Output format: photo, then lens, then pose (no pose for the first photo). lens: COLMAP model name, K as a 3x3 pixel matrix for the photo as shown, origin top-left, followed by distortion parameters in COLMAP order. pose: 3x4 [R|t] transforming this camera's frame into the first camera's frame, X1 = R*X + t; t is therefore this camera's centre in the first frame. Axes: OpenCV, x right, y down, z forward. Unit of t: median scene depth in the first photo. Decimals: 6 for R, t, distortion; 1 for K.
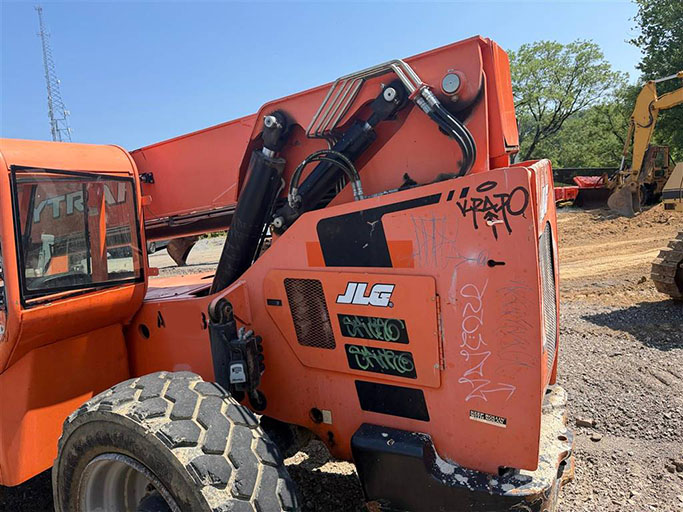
lens RADIAL K [[485.5, 0, 343.9], [0, 485.5, 252.8], [0, 0, 1]] dist [0.051387, -0.073817]
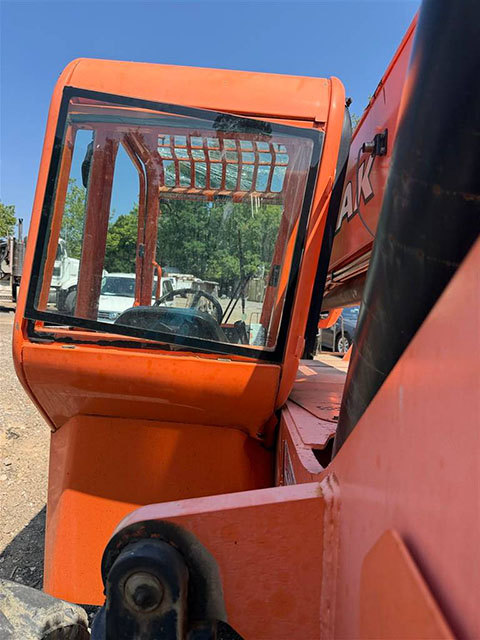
lens RADIAL K [[454.9, 0, 241.0], [0, 454.9, 316.0], [0, 0, 1]] dist [0.051387, -0.073817]
pose [[0.441188, 0.183570, -0.878439, -0.075821], [-0.227346, 0.969786, 0.088477, -0.013938], [0.868140, 0.160674, 0.469592, 0.865928]]
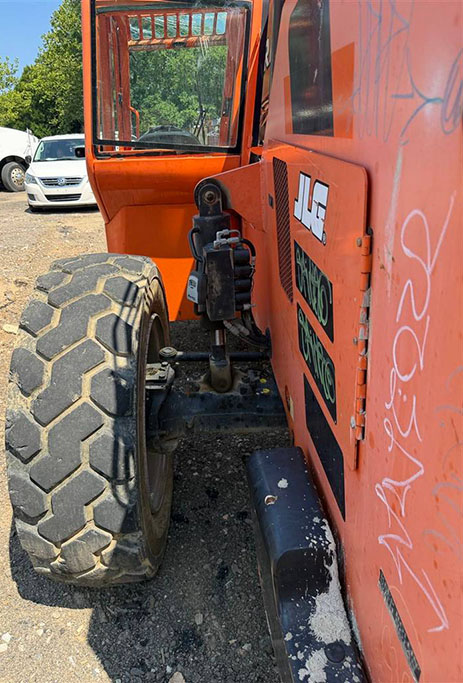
lens RADIAL K [[488.4, 0, 204.6], [0, 488.4, 337.4], [0, 0, 1]] dist [0.019320, -0.034456]
pose [[0.495551, 0.392578, -0.774798, 0.333879], [-0.111739, 0.913431, 0.391354, 0.029095], [0.861361, -0.107361, 0.496518, 0.592515]]
